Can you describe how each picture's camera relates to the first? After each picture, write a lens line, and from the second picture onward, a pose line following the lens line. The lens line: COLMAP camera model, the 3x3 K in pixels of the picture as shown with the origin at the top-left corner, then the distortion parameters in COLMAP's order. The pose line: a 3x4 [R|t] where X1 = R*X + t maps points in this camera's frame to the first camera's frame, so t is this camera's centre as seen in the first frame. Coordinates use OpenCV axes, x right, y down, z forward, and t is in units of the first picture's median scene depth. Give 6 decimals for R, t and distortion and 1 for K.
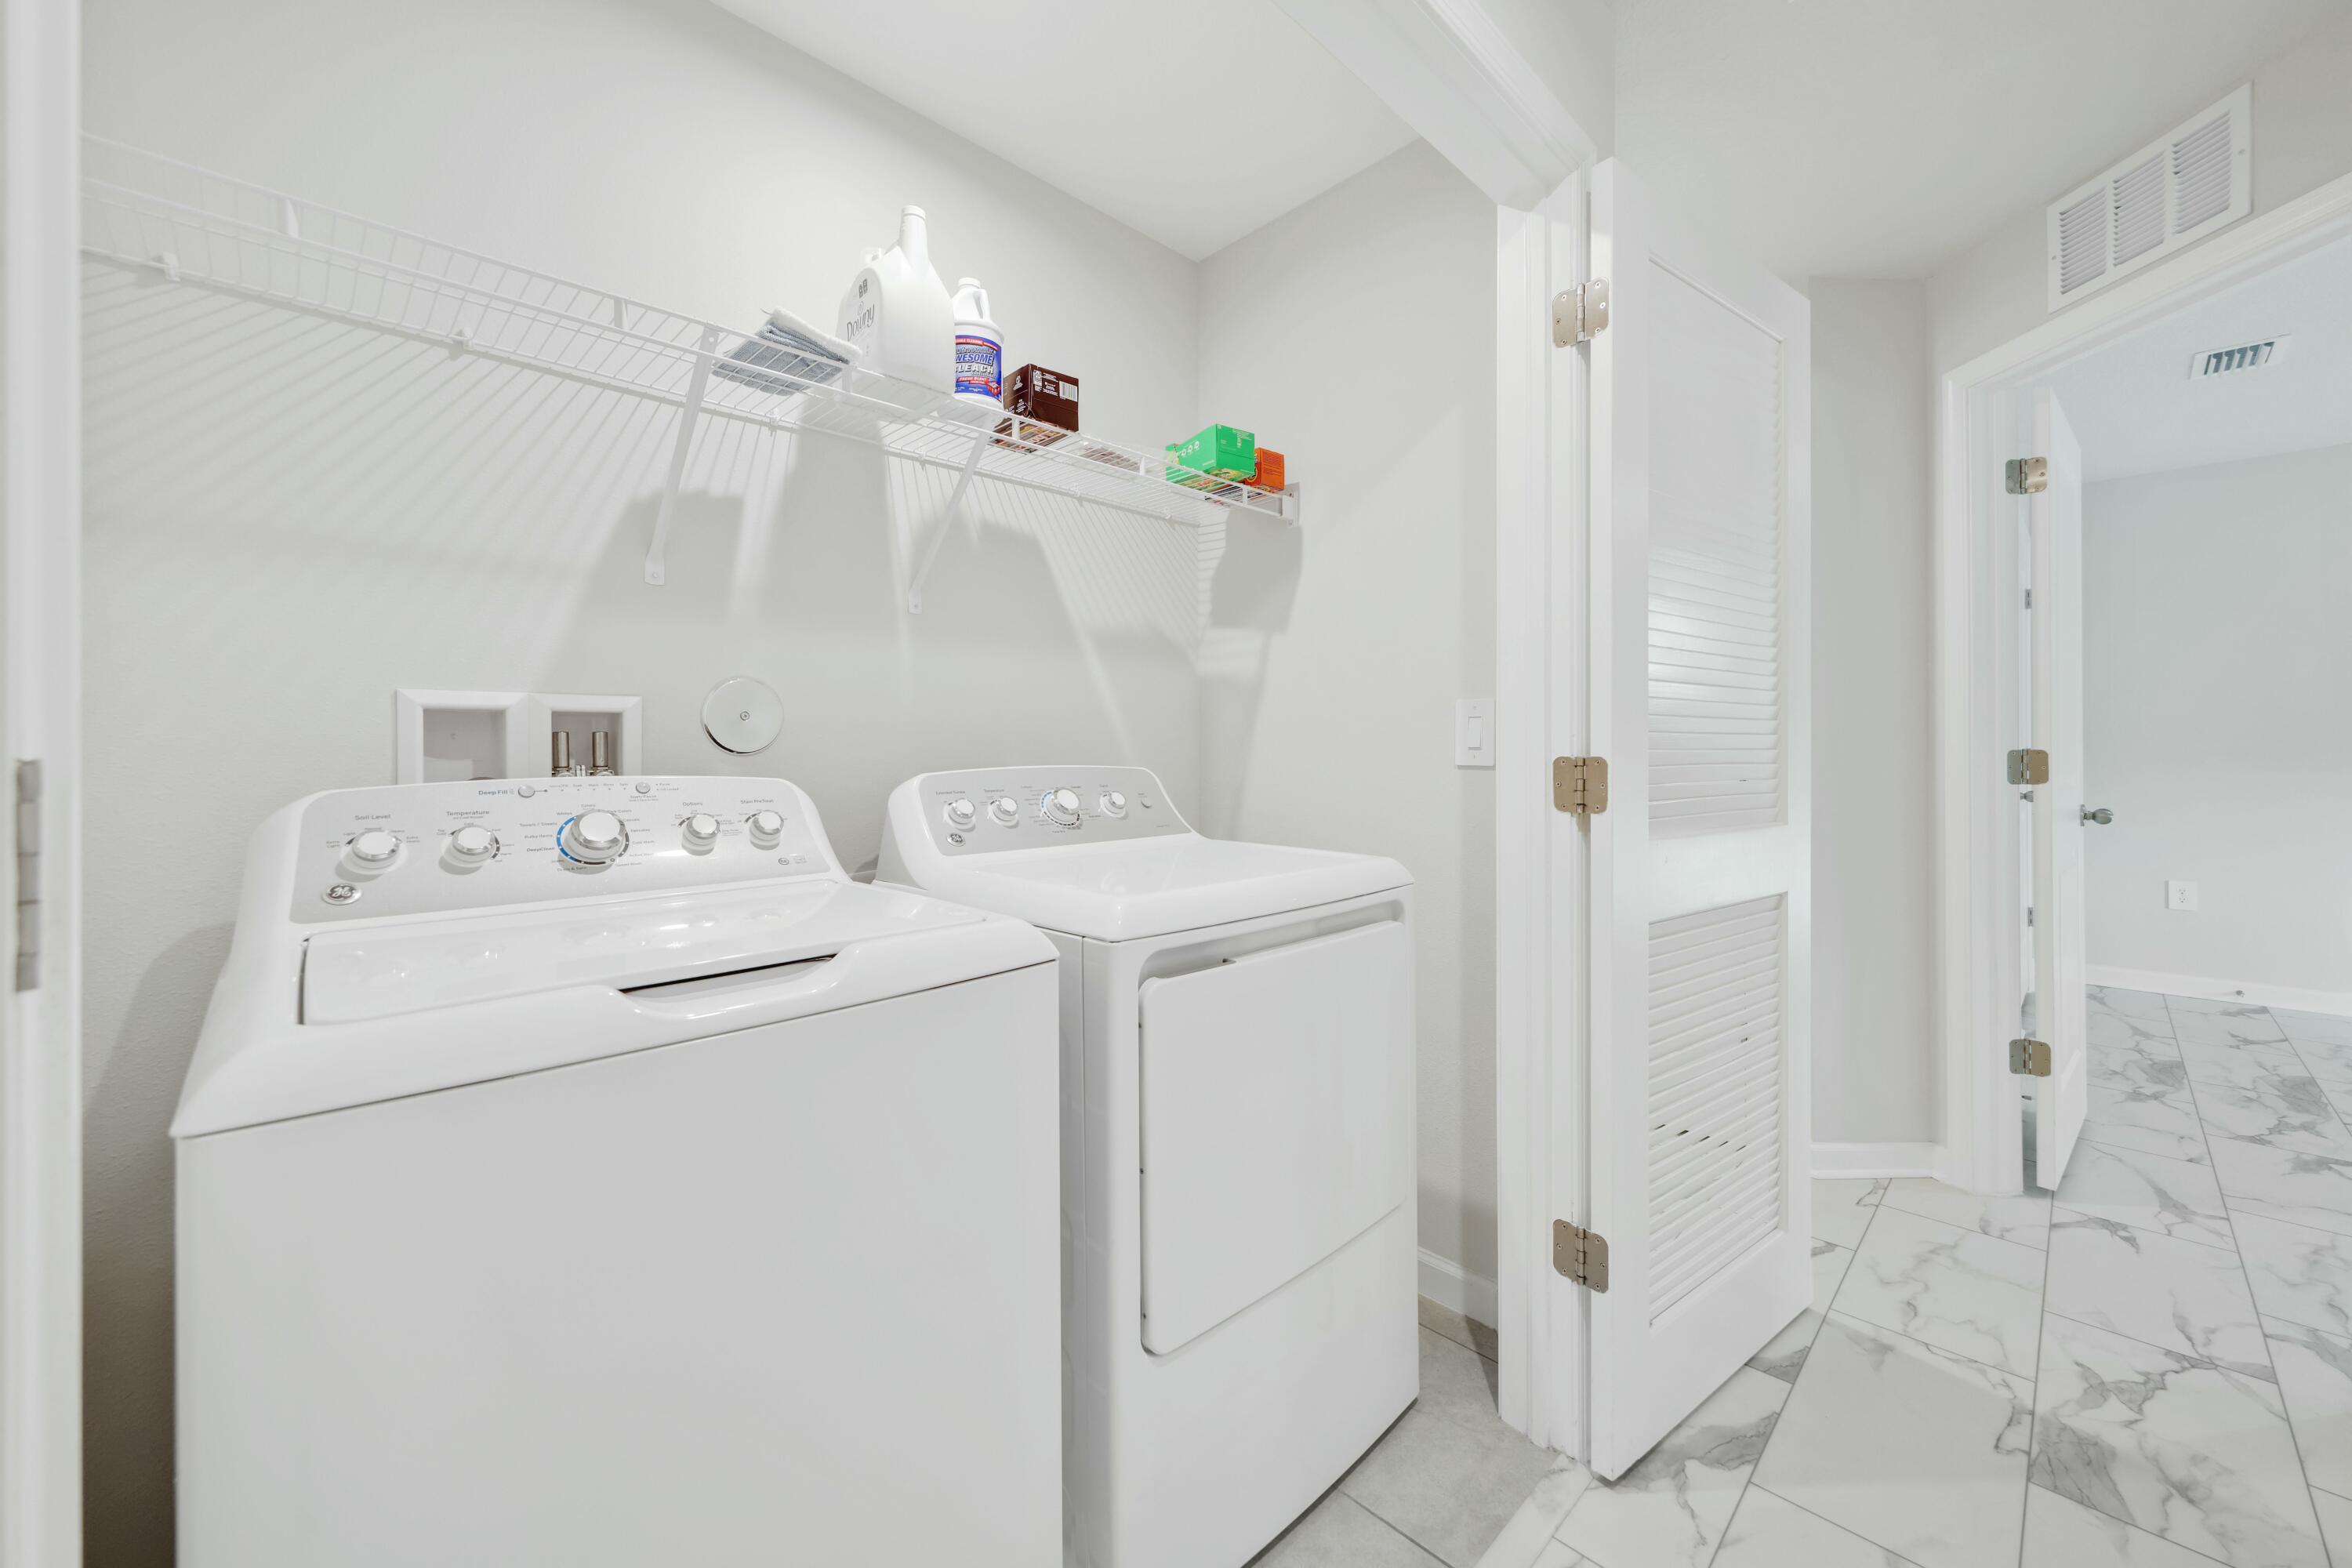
lens RADIAL K [[904.6, 0, 1171.4], [0, 904.6, 763.7], [0, 0, 1]] dist [0.001753, 0.000168]
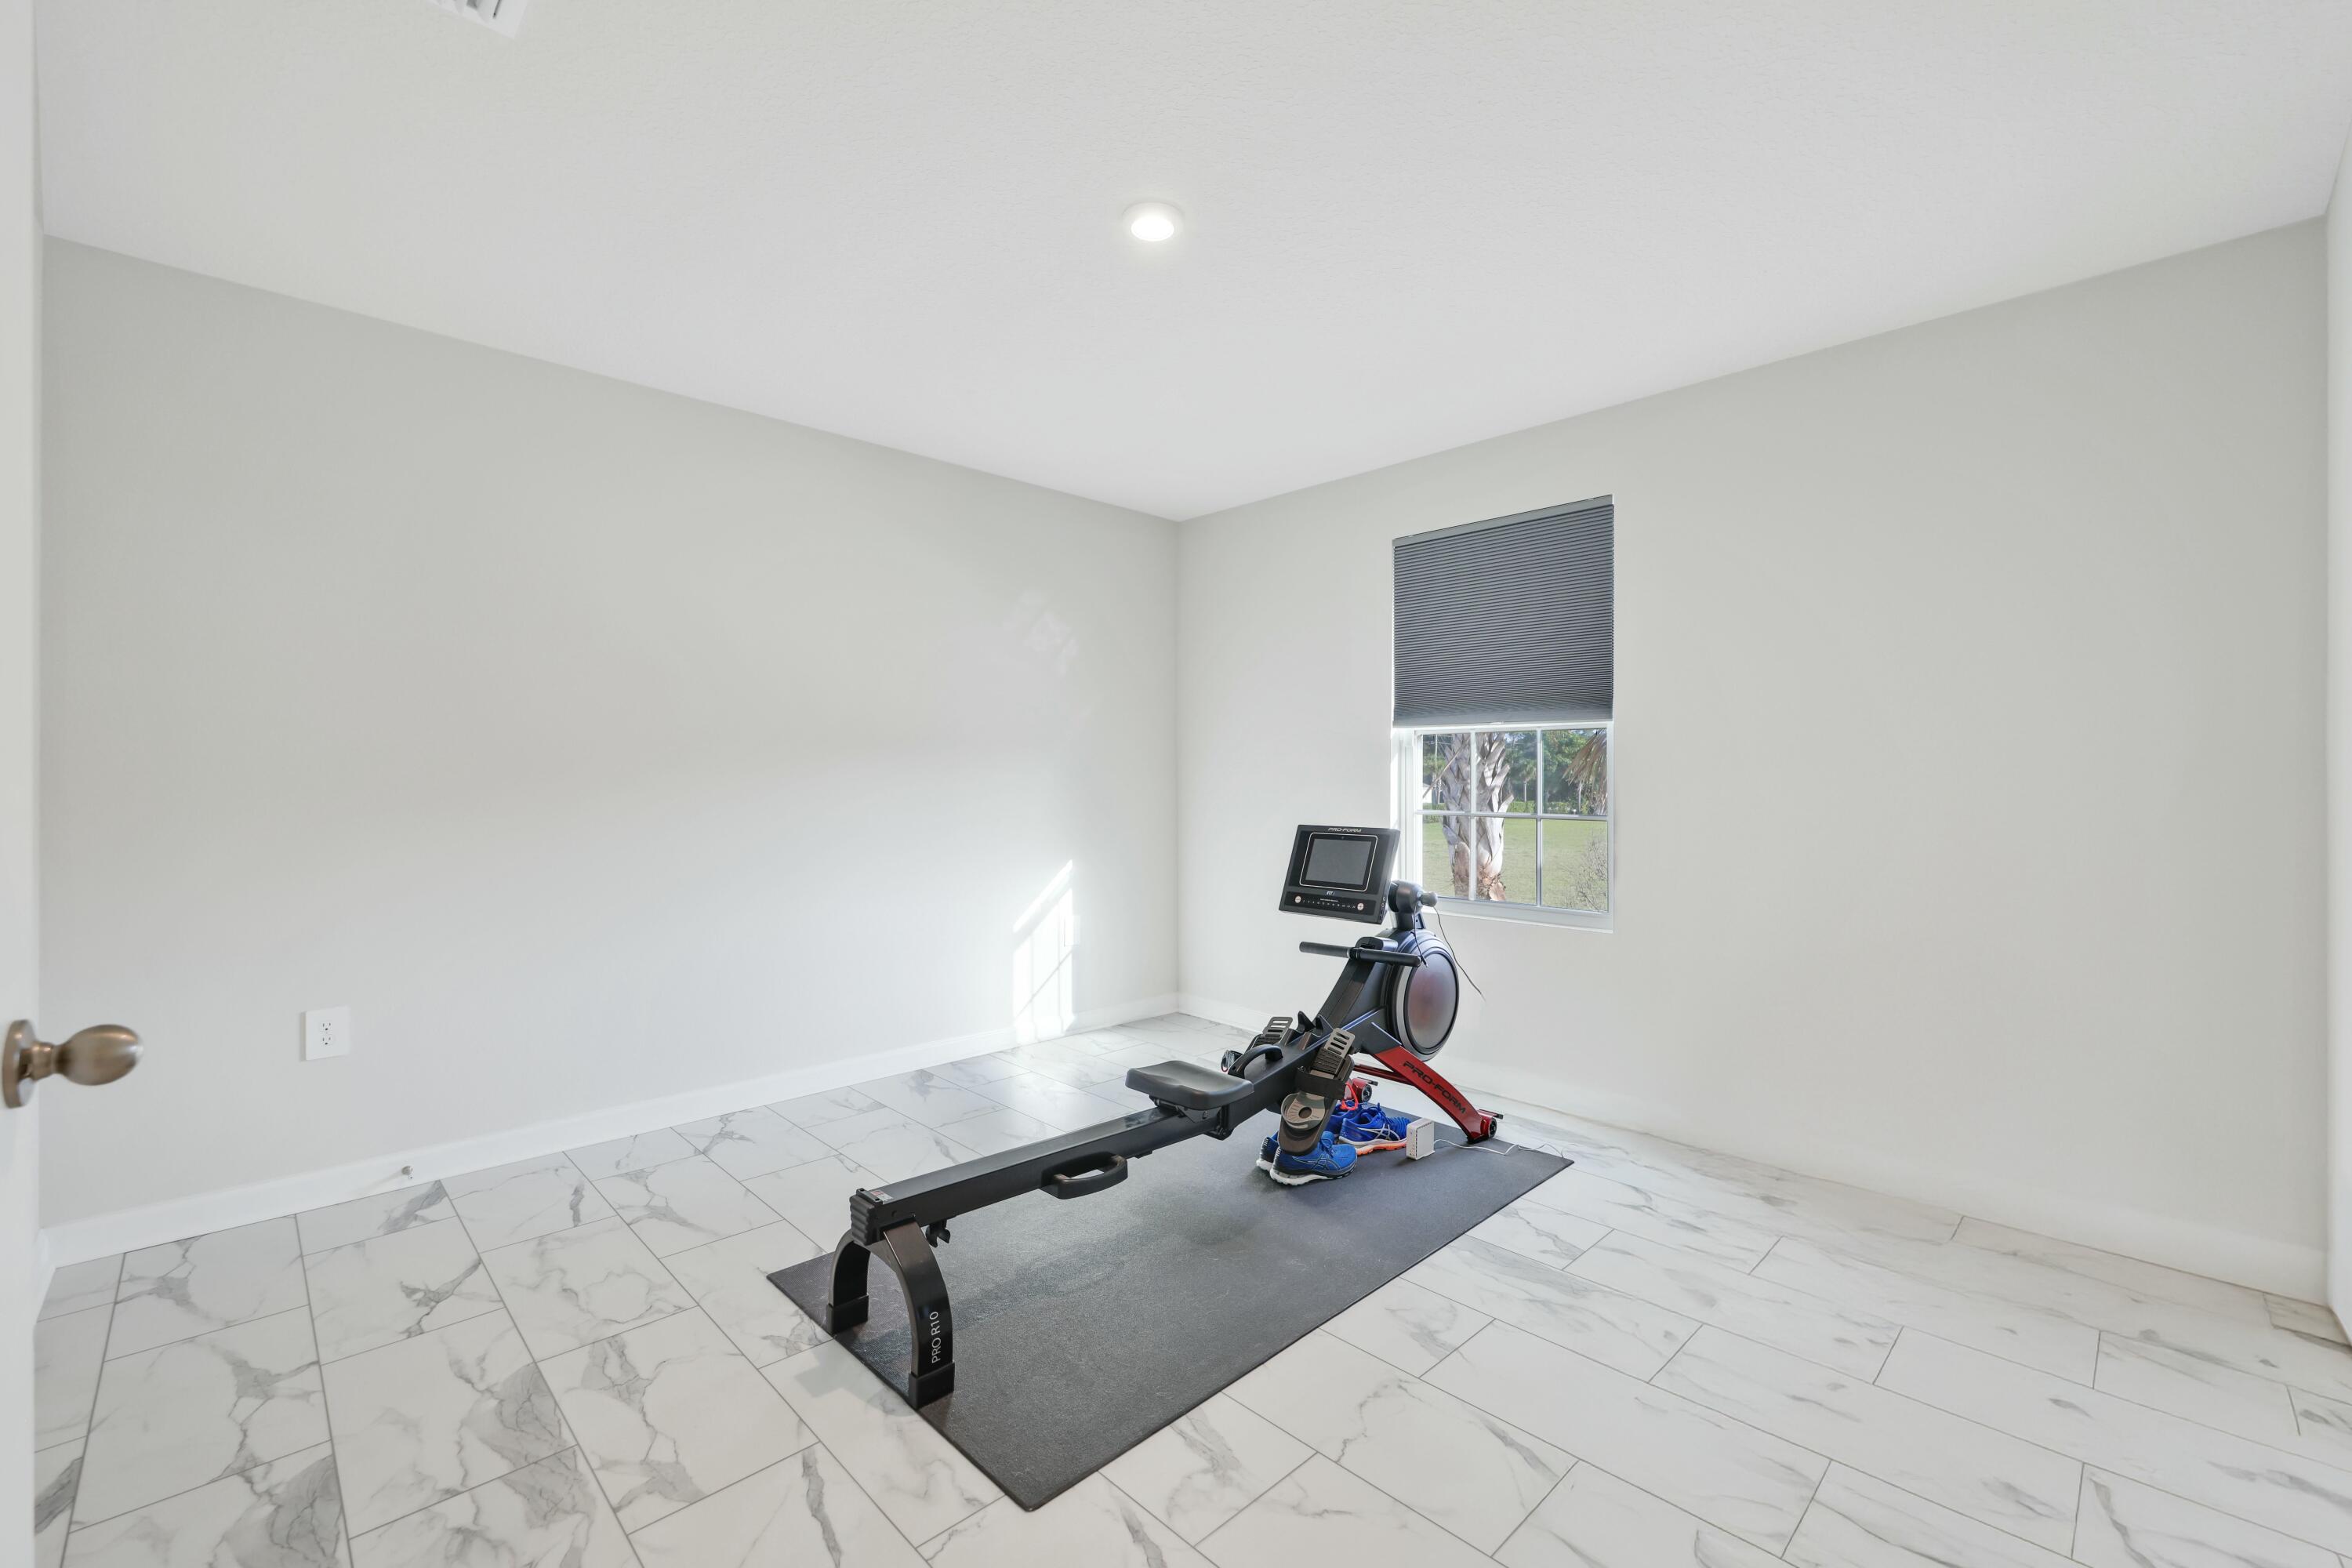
lens RADIAL K [[970.0, 0, 1168.9], [0, 970.0, 778.5], [0, 0, 1]] dist [0.001690, 0.000064]
pose [[0.006674, 0.007539, 0.999949, 0.513094], [0.000922, 0.999971, -0.007545, -0.012583], [-0.999977, 0.000972, 0.006667, 0.472931]]
